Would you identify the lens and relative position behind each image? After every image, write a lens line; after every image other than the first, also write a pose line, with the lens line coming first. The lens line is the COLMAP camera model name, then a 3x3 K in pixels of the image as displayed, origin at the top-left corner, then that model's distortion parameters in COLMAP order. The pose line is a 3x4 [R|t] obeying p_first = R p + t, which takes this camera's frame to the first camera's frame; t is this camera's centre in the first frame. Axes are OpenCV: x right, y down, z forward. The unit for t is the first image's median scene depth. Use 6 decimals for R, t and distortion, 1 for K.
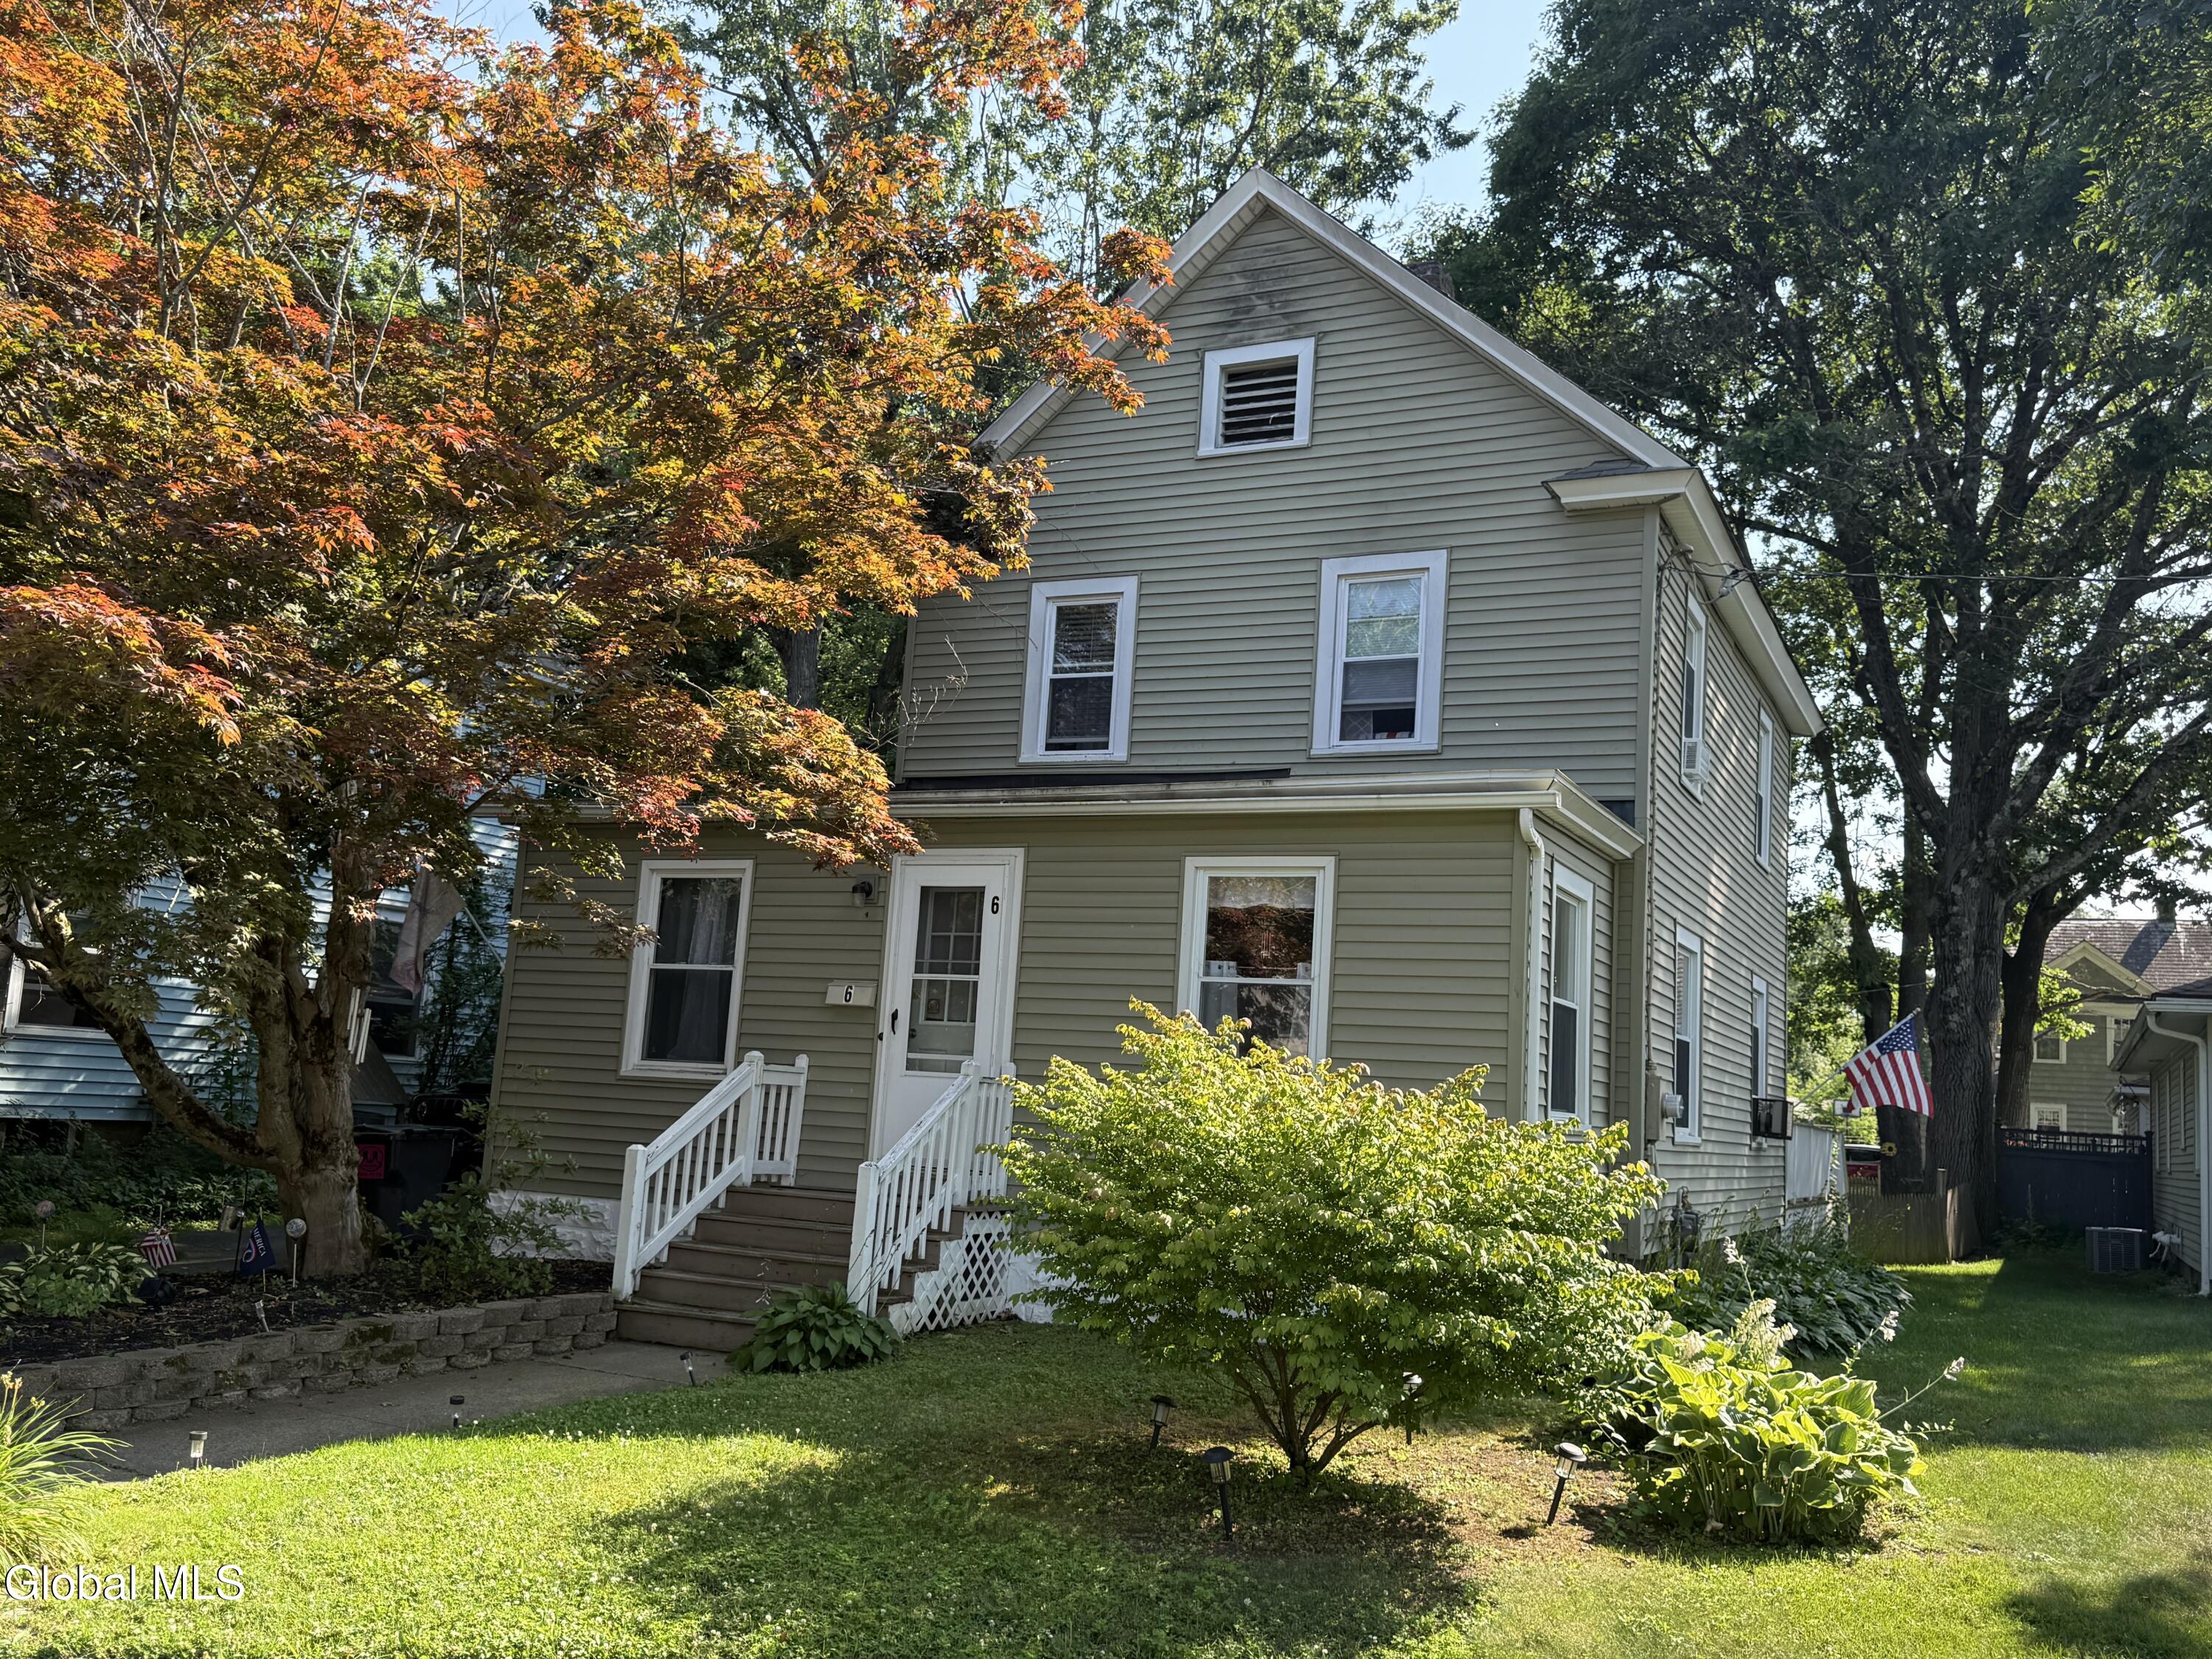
lens RADIAL K [[1885.3, 0, 1101.9], [0, 1885.3, 821.5], [0, 0, 1]] dist [0.239917, -0.544528]
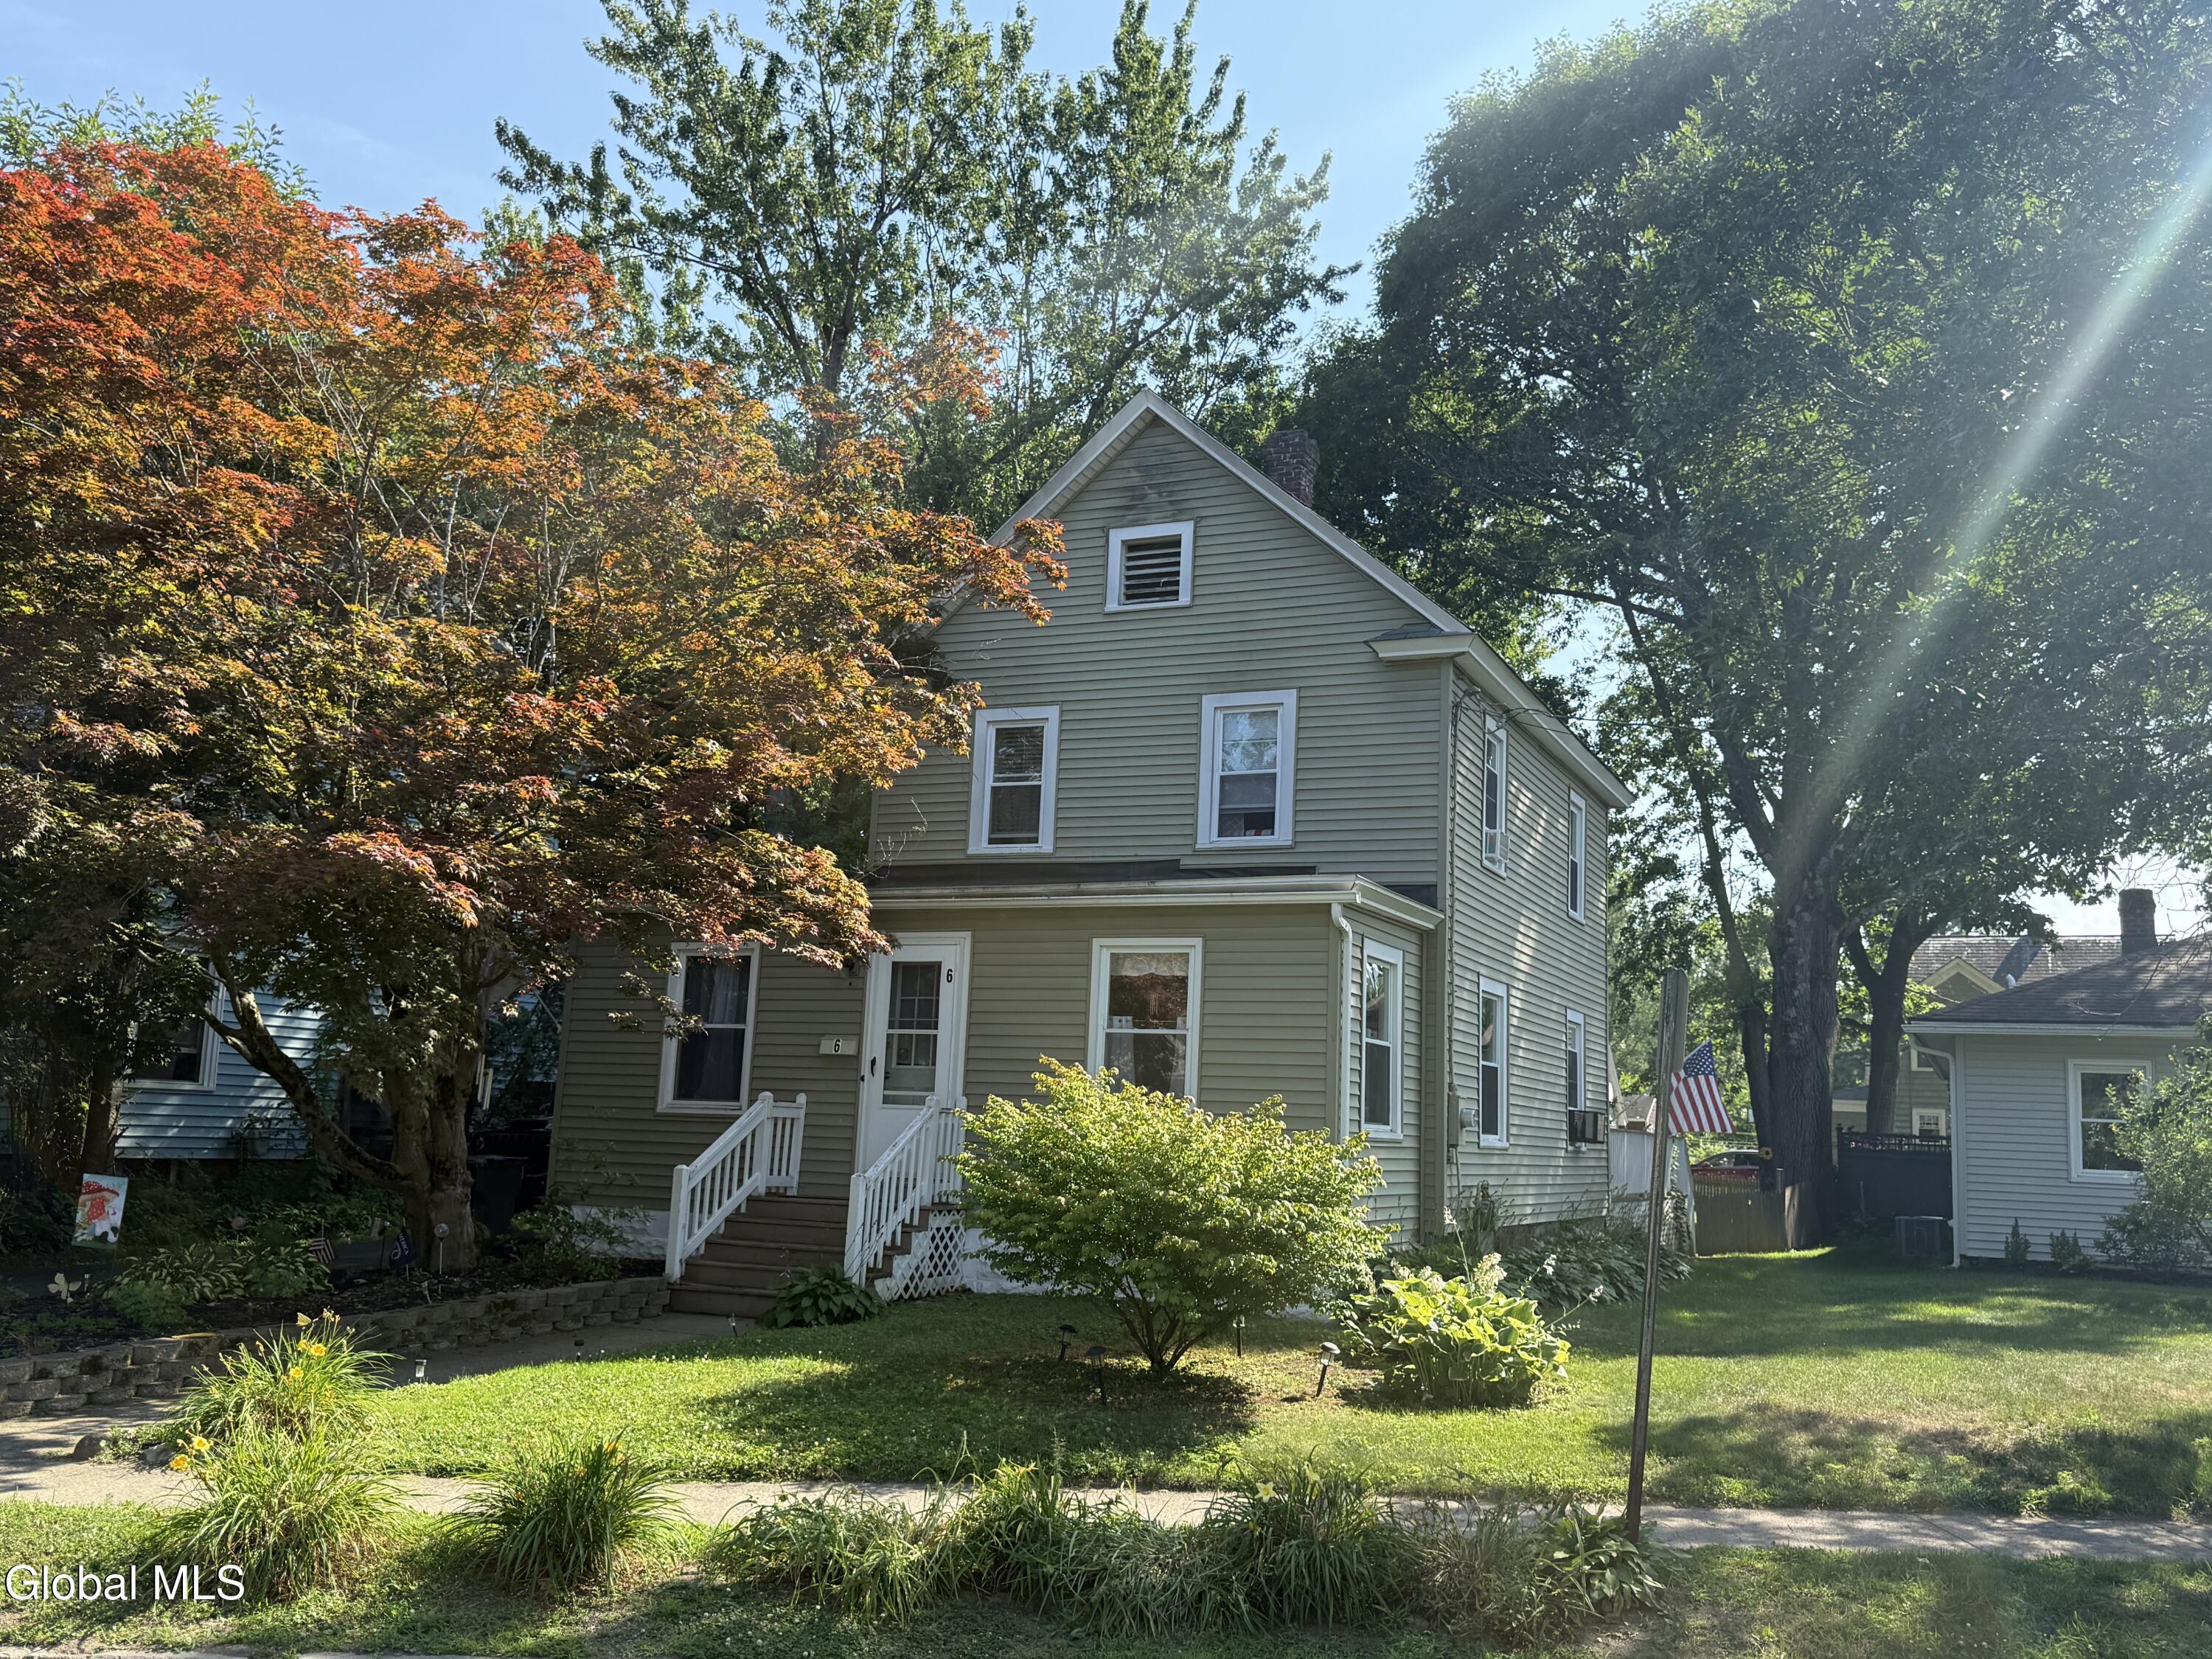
lens RADIAL K [[1885.3, 0, 1101.9], [0, 1885.3, 821.5], [0, 0, 1]] dist [0.239917, -0.544528]
pose [[0.999580, -0.016705, 0.023675, 0.020651], [0.016970, 0.999795, -0.011053, -0.048578], [-0.023486, 0.011450, 0.999659, -0.327724]]
